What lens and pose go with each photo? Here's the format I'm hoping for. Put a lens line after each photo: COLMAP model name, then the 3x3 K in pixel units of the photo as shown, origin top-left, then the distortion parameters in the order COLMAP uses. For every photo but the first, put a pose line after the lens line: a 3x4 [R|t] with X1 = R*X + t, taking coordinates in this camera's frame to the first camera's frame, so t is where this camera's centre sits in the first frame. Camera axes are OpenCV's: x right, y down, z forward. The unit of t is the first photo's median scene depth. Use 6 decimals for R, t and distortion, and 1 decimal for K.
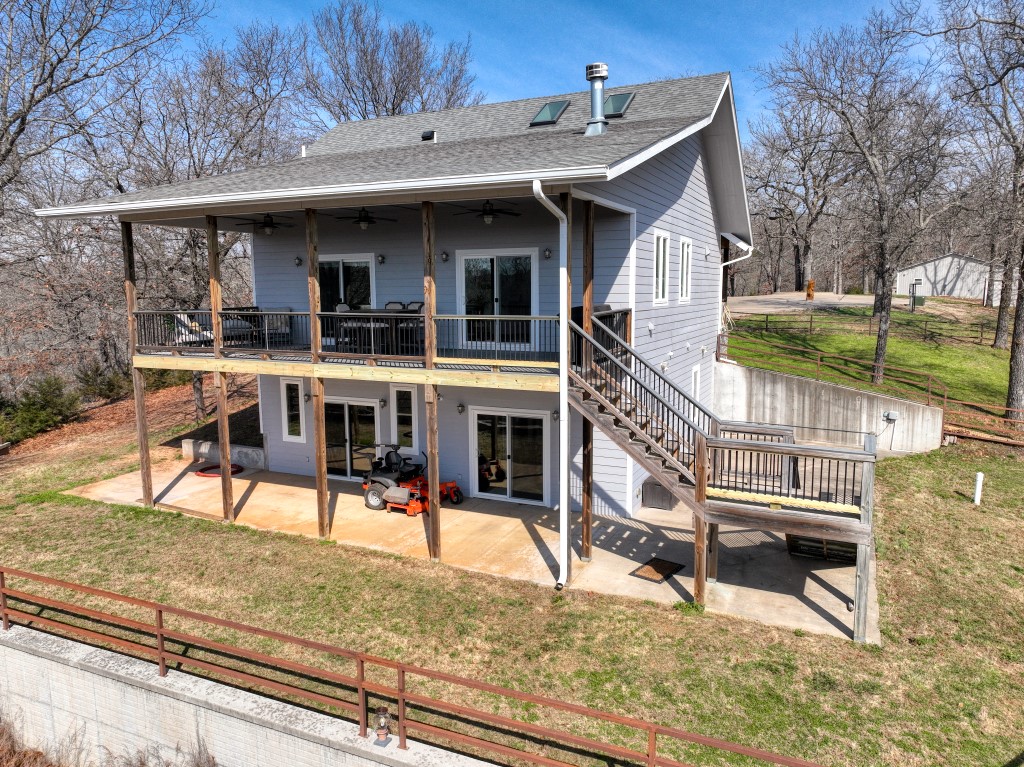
lens RADIAL K [[723.0, 0, 512.7], [0, 723.0, 380.8], [0, 0, 1]] dist [-0.005825, 0.023691]
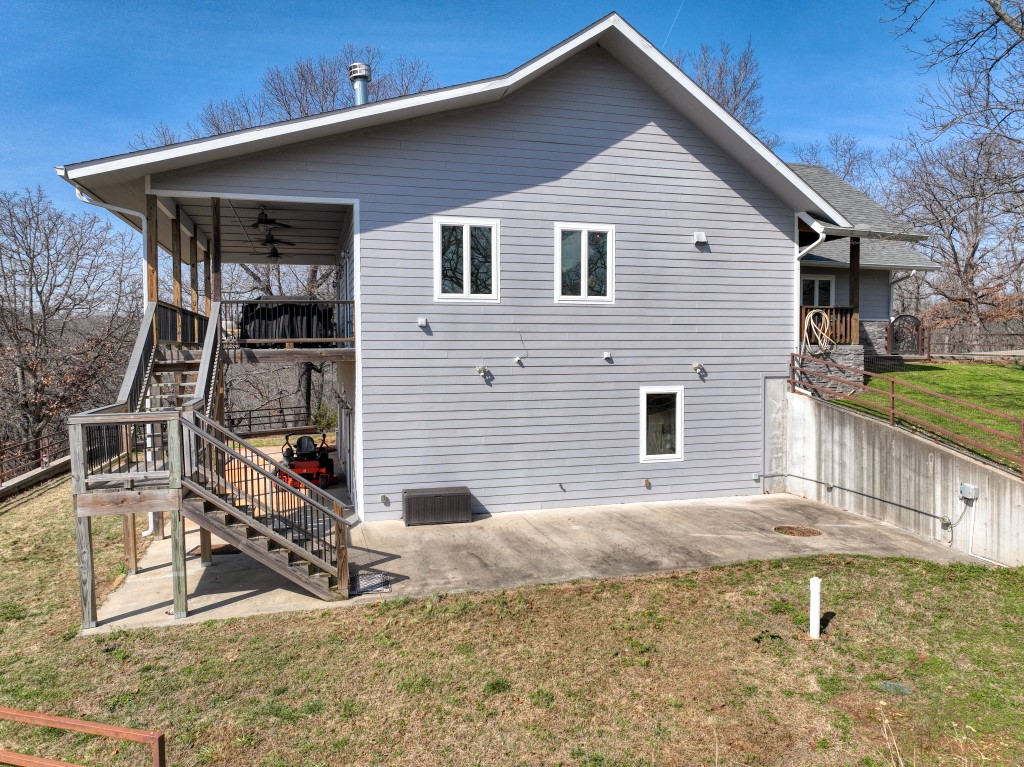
lens RADIAL K [[723.0, 0, 512.1], [0, 723.0, 382.4], [0, 0, 1]] dist [-0.005825, 0.023691]
pose [[0.659091, 0.033341, -0.751324, 0.667039], [-0.091341, 0.995170, -0.035965, 0.015678], [0.746496, 0.092331, 0.658953, 0.342193]]
